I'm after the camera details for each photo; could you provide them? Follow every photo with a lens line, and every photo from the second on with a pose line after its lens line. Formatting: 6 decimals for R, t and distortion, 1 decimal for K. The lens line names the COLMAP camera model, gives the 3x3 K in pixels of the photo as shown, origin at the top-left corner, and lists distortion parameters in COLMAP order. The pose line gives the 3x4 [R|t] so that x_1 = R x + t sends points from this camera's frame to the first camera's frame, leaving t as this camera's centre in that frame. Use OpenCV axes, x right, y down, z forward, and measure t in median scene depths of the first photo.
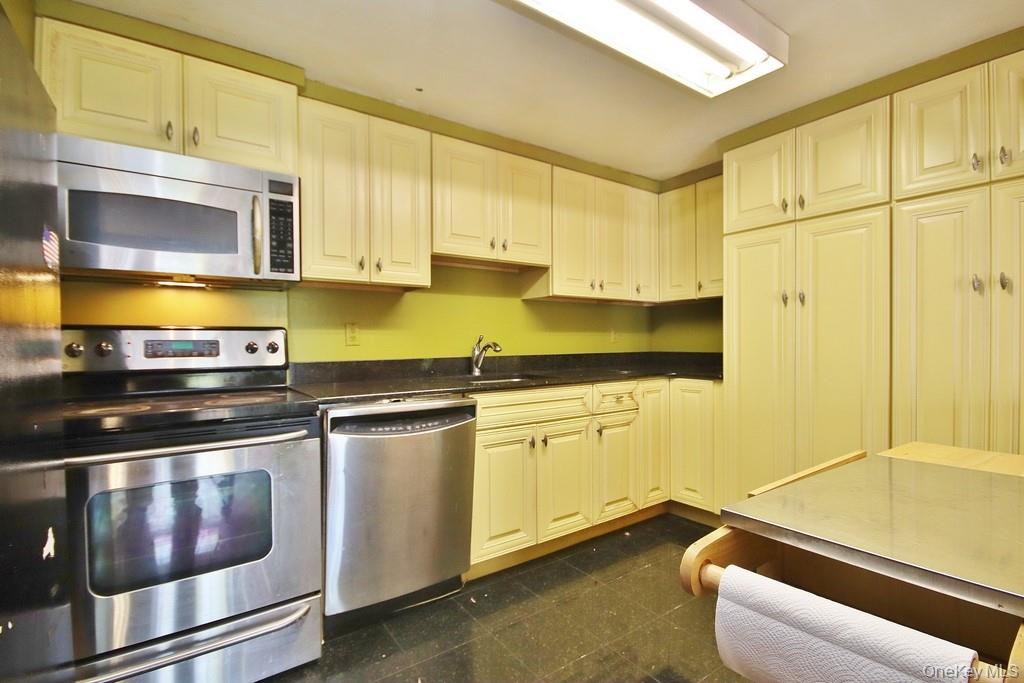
lens RADIAL K [[478.2, 0, 511.8], [0, 478.2, 342.9], [0, 0, 1]] dist [0.000372, -0.000694]
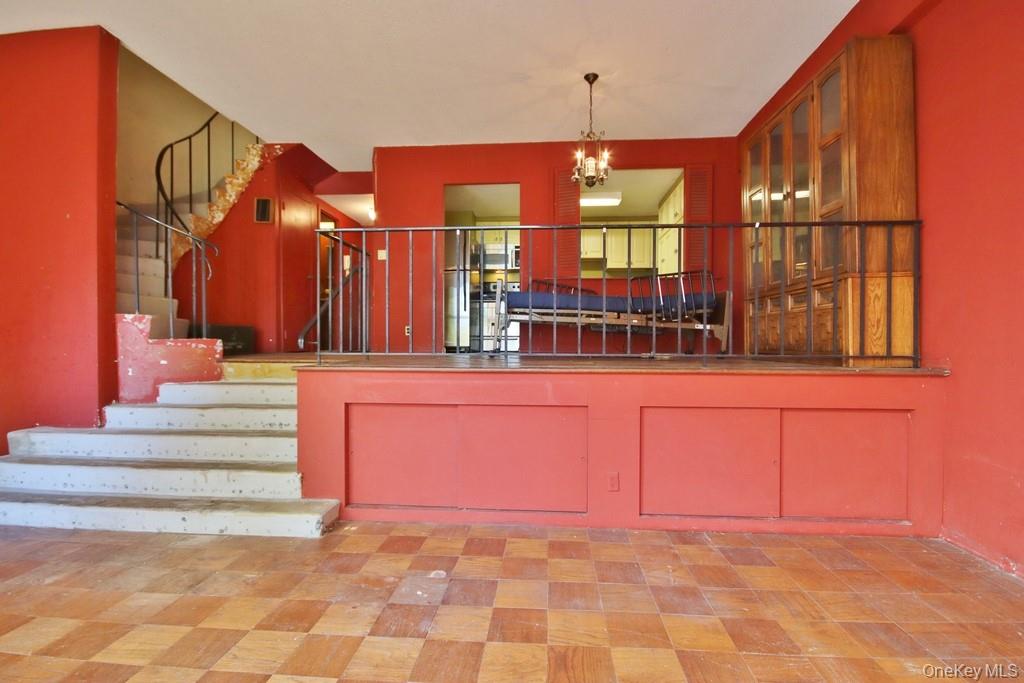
lens RADIAL K [[478.2, 0, 512.7], [0, 478.2, 341.0], [0, 0, 1]] dist [0.000372, -0.000694]
pose [[0.768932, 0.006769, -0.639295, 2.405010], [-0.008342, 0.999965, 0.000555, 0.553423], [0.639276, 0.004906, 0.768962, -2.513561]]
